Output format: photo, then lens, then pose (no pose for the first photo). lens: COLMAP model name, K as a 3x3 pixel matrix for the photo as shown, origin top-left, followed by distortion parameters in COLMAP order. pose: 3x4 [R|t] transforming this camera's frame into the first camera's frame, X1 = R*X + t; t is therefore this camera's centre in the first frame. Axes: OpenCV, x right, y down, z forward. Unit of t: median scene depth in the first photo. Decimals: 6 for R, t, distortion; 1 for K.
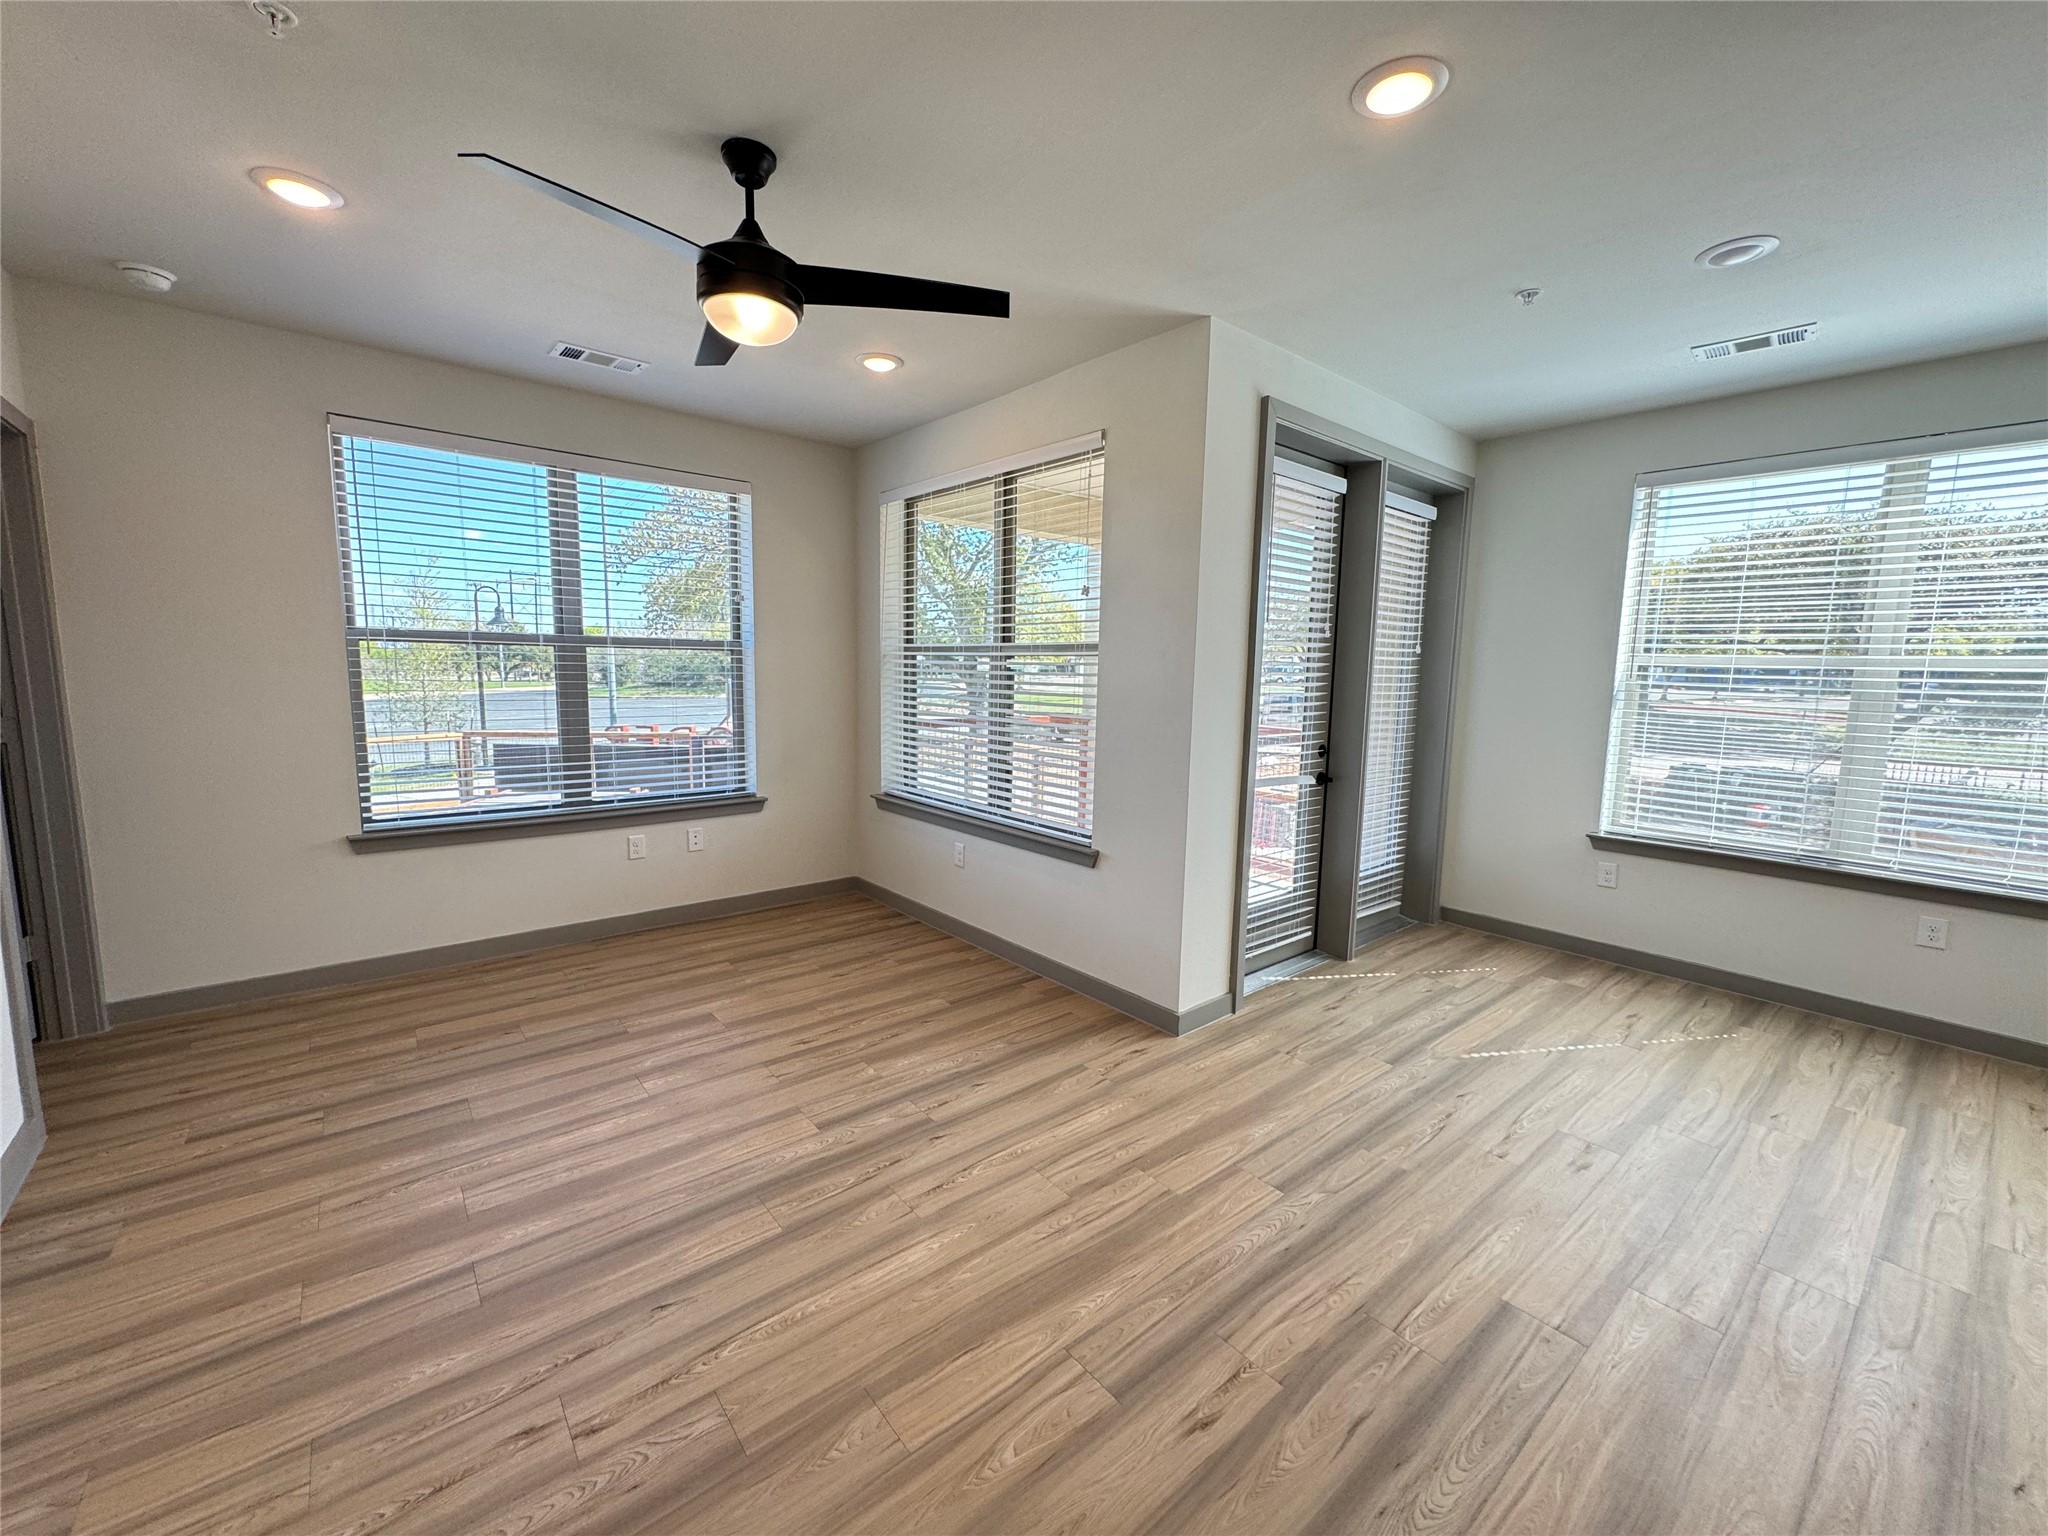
lens RADIAL K [[816.8, 0, 1023.7], [0, 816.8, 763.4], [0, 0, 1]] dist [-0.001229, 0.000383]
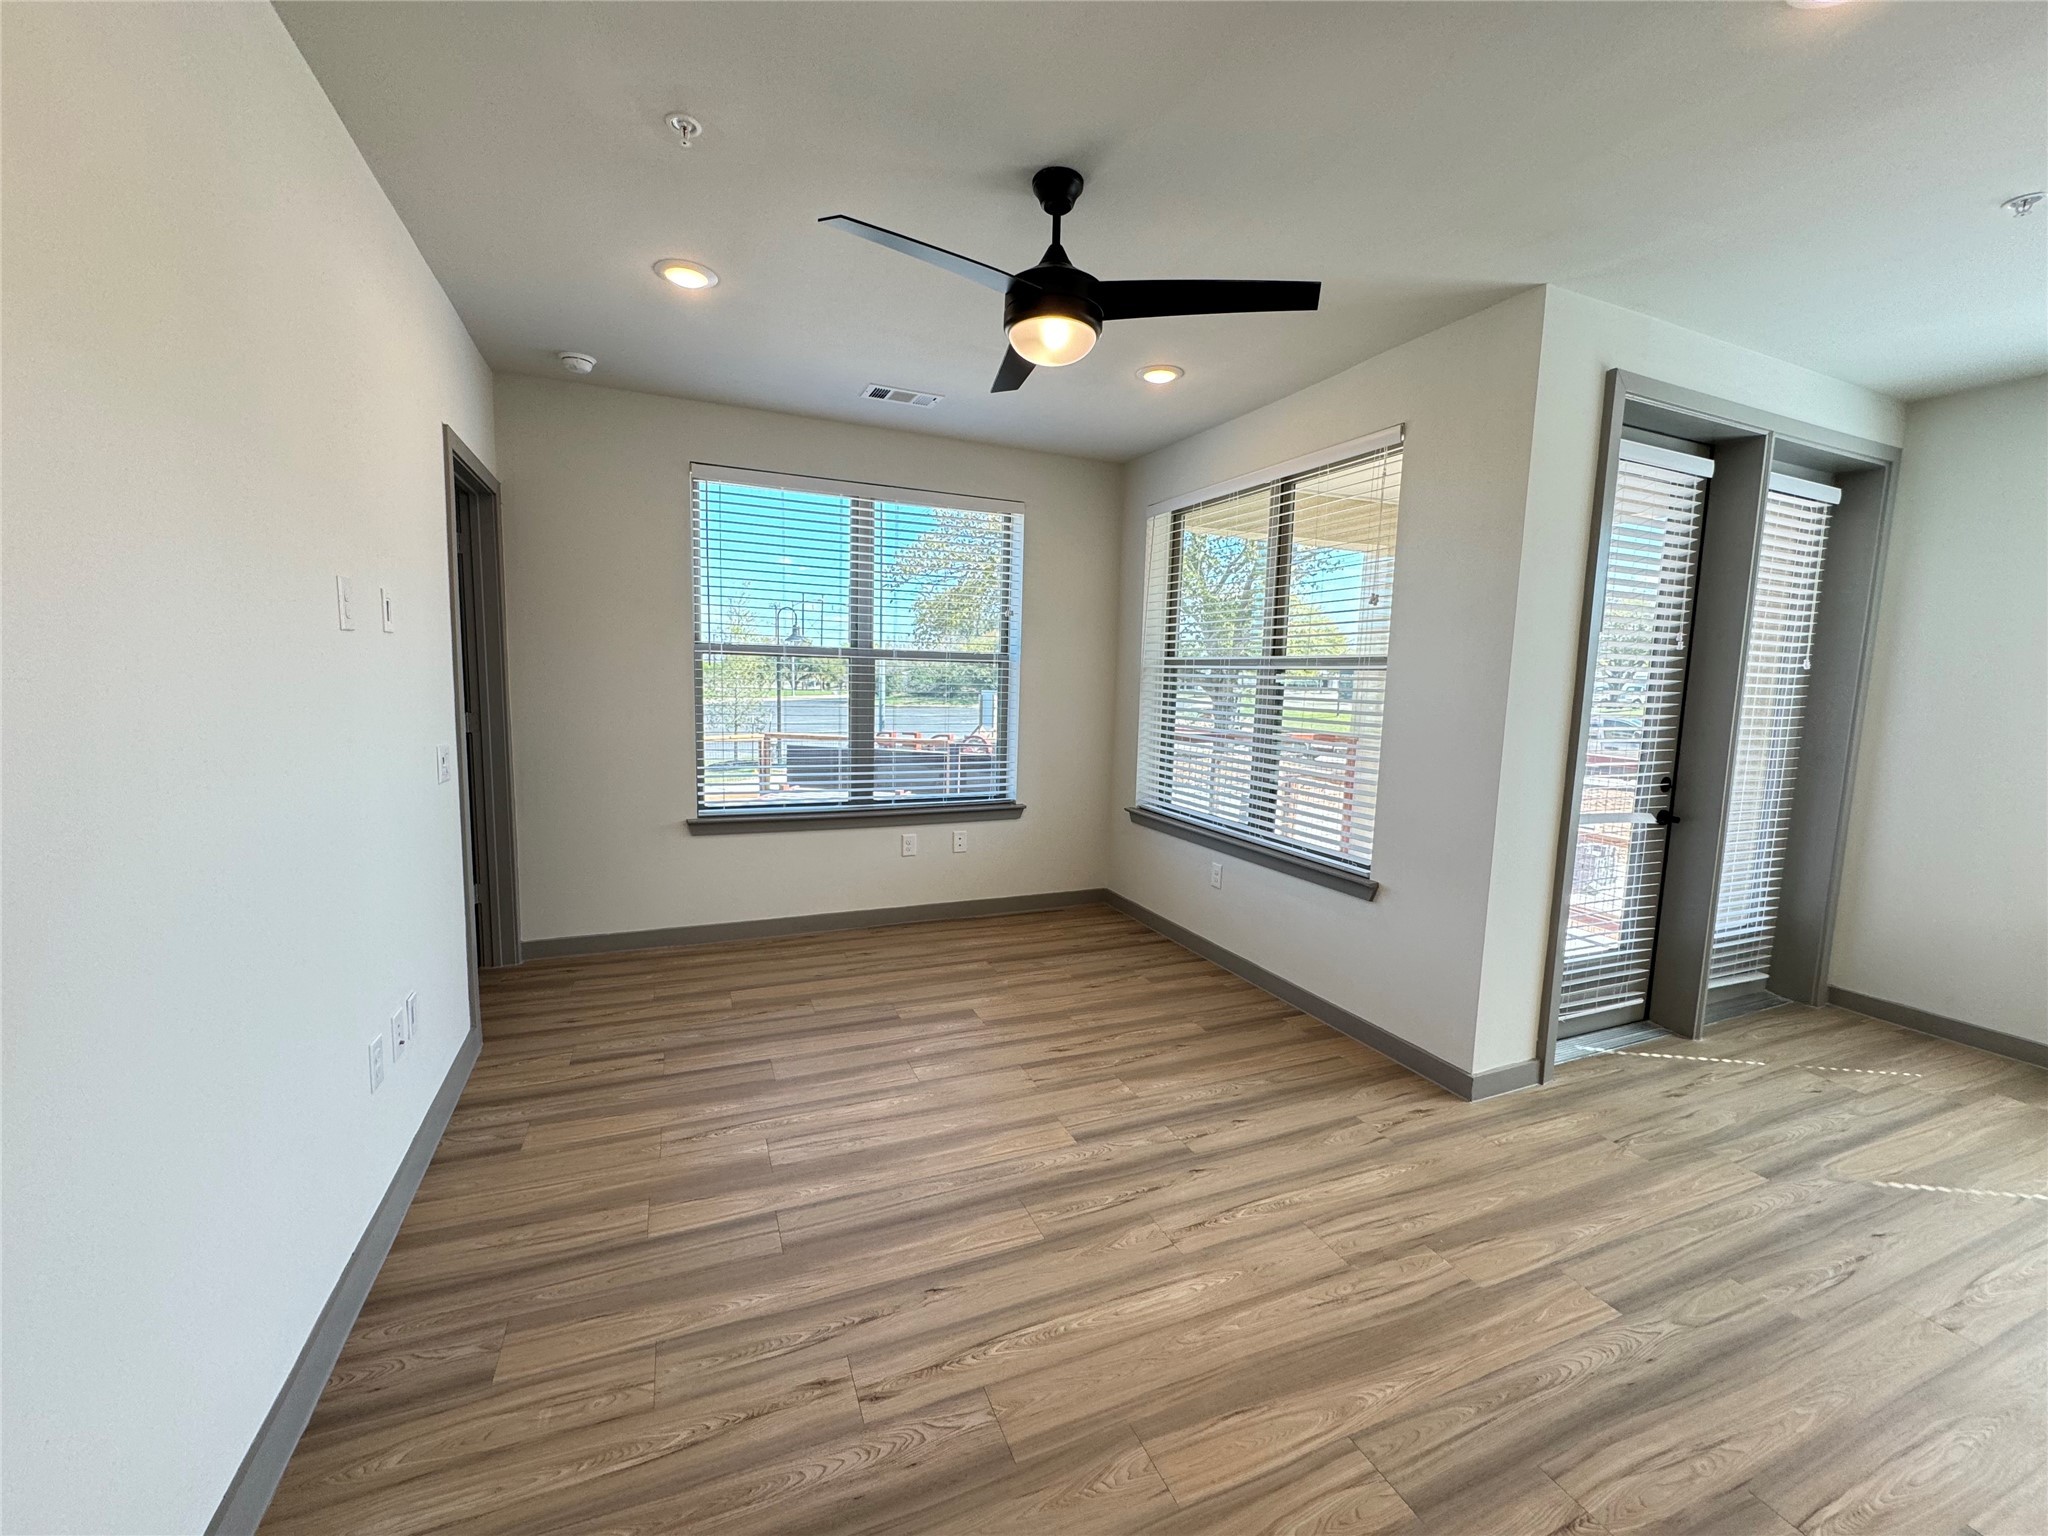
lens RADIAL K [[816.8, 0, 1024.4], [0, 816.8, 763.0], [0, 0, 1]] dist [-0.001229, 0.000383]
pose [[0.958002, 0.037857, -0.284250, -0.033557], [-0.042820, 0.999019, -0.011265, 0.000129], [0.283545, 0.022963, 0.958684, 0.009816]]
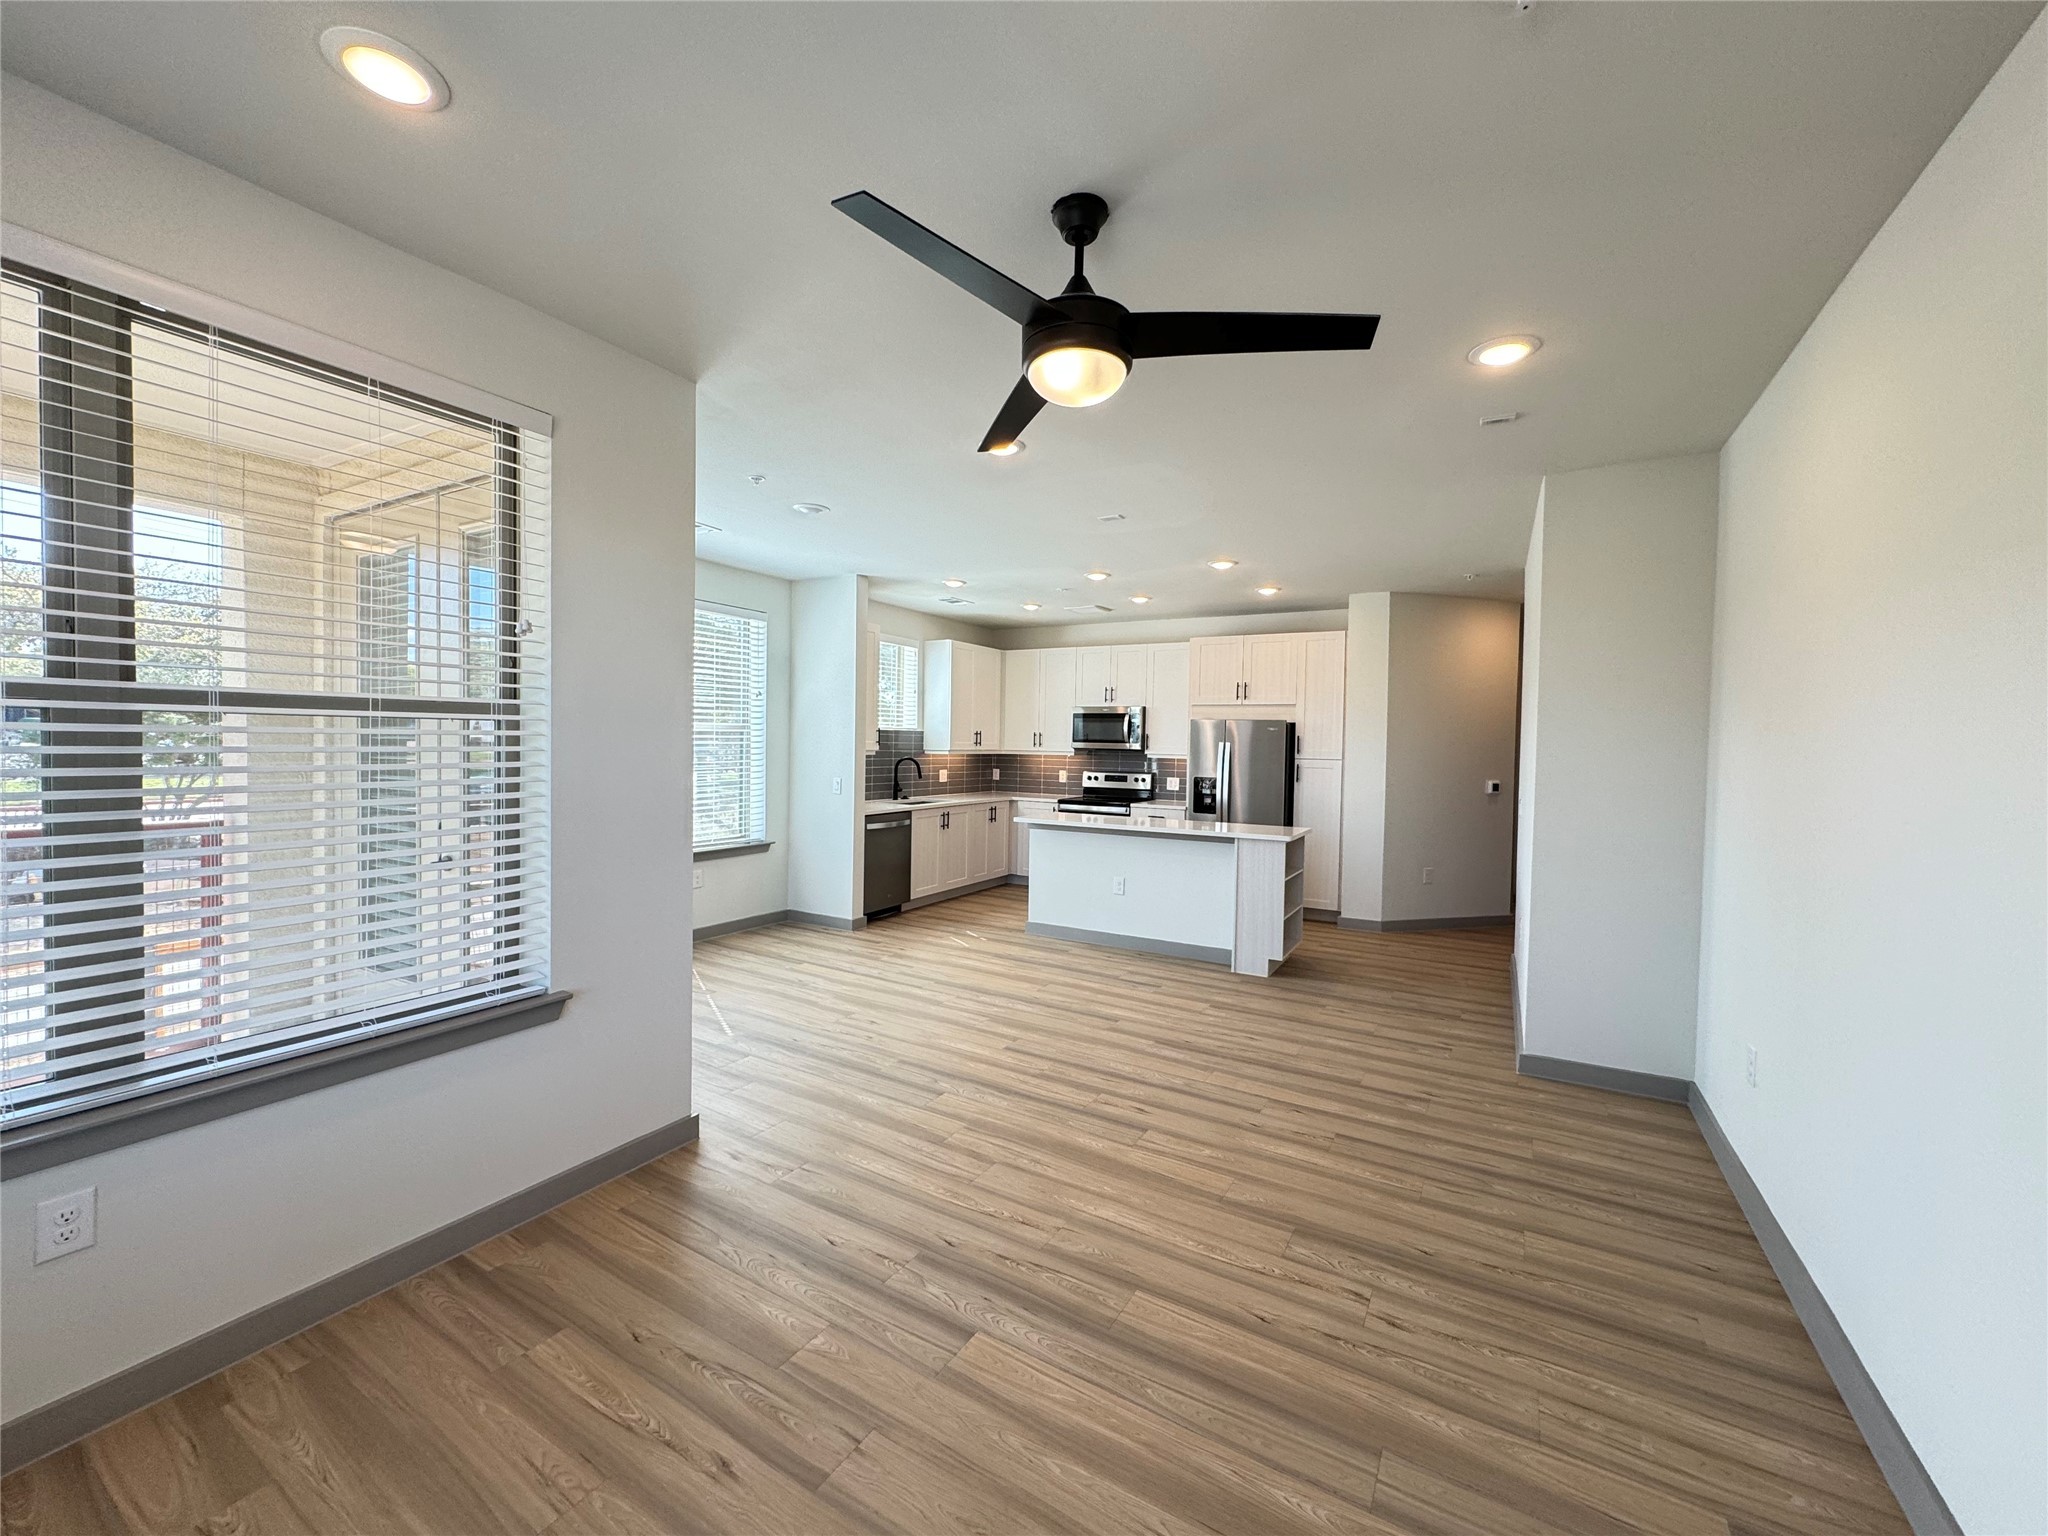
lens RADIAL K [[816.8, 0, 1020.8], [0, 816.8, 766.3], [0, 0, 1]] dist [-0.001229, 0.000383]
pose [[-0.332449, -0.052702, 0.941648, -0.731874], [0.090153, 0.992090, 0.087353, -0.120625], [-0.938803, 0.113933, -0.325068, 0.860465]]
